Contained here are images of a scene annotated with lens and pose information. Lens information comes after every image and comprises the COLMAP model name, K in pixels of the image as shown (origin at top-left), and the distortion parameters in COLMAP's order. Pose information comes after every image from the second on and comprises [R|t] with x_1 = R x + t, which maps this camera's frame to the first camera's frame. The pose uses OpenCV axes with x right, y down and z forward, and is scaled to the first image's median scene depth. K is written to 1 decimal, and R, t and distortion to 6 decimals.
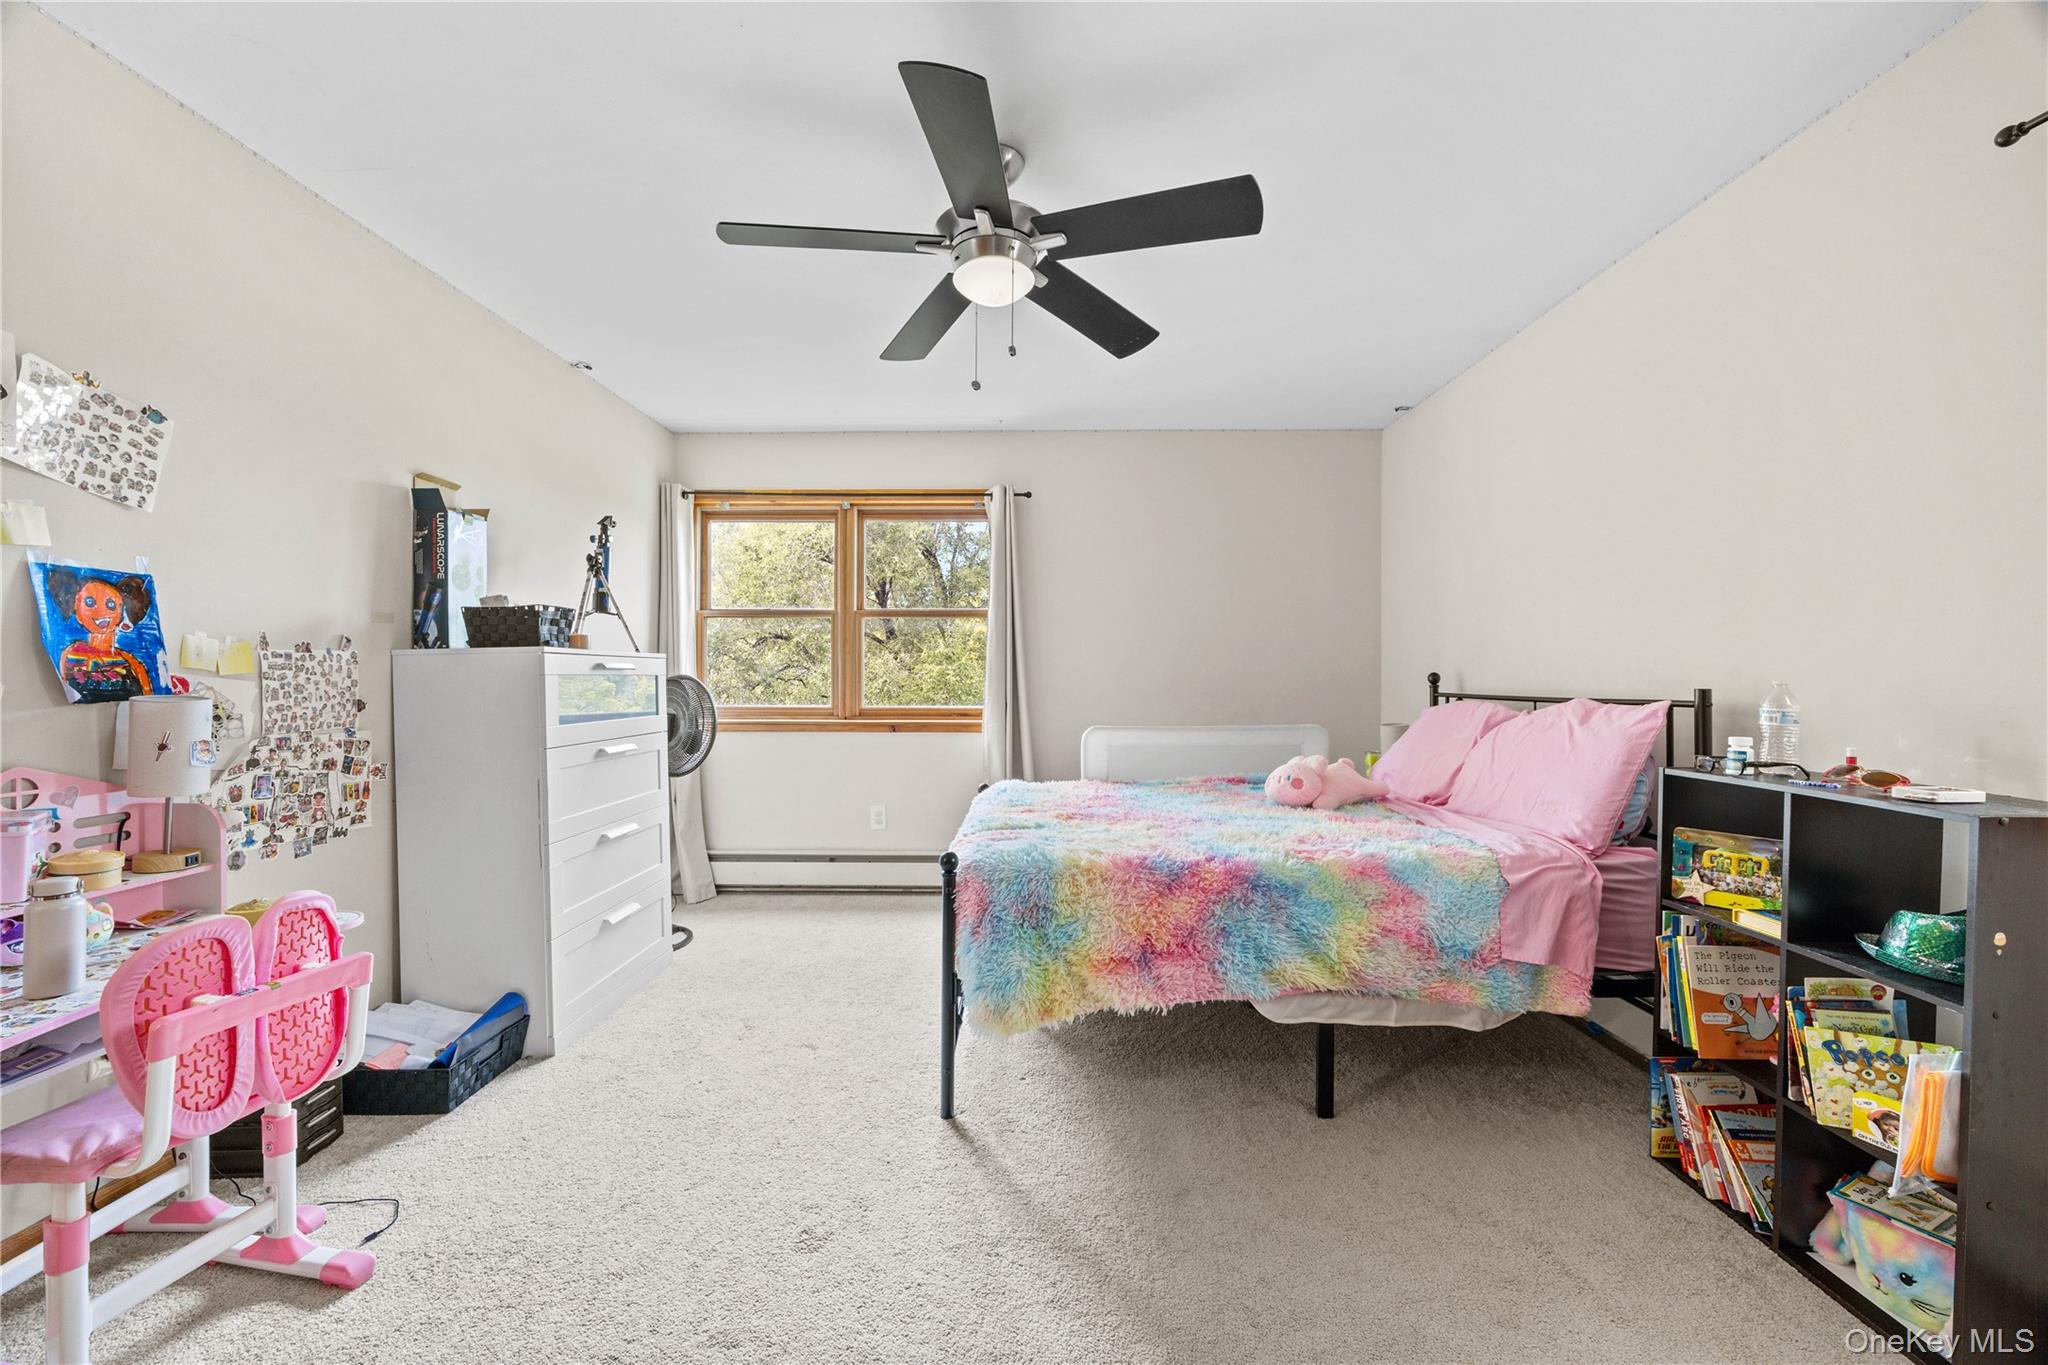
lens RADIAL K [[797.7, 0, 1020.9], [0, 797.7, 680.7], [0, 0, 1]] dist [-0.000167, 0.000619]
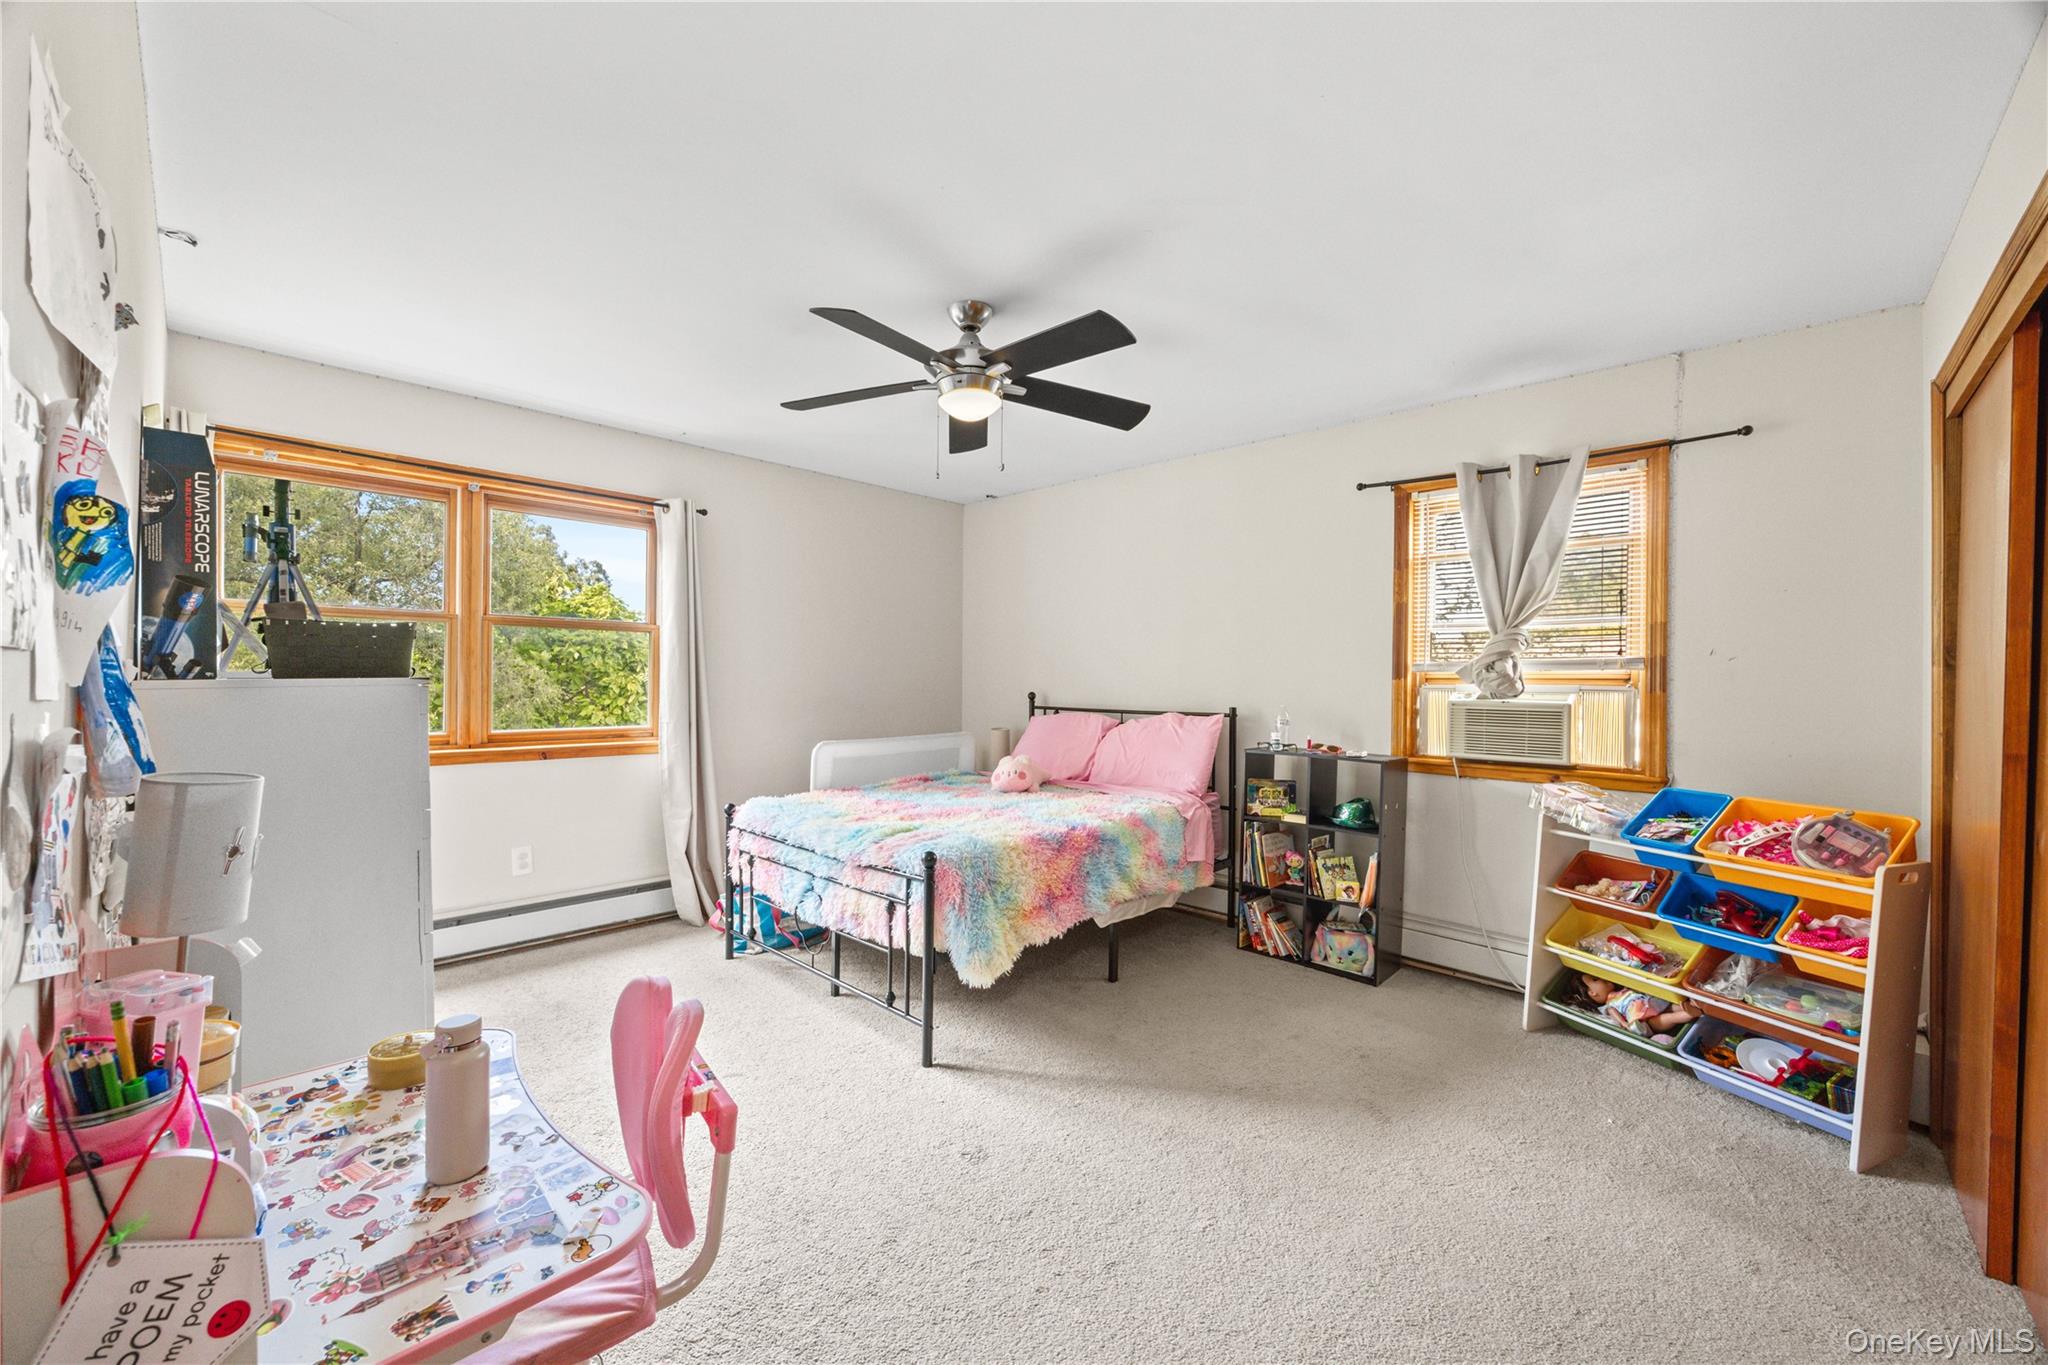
lens RADIAL K [[797.7, 0, 1022.4], [0, 797.7, 684.2], [0, 0, 1]] dist [-0.000167, 0.000619]
pose [[0.677556, 0.001040, 0.735471, -0.933160], [-0.006649, 0.999967, 0.004711, -0.052828], [-0.735441, -0.008082, 0.677540, 0.063355]]
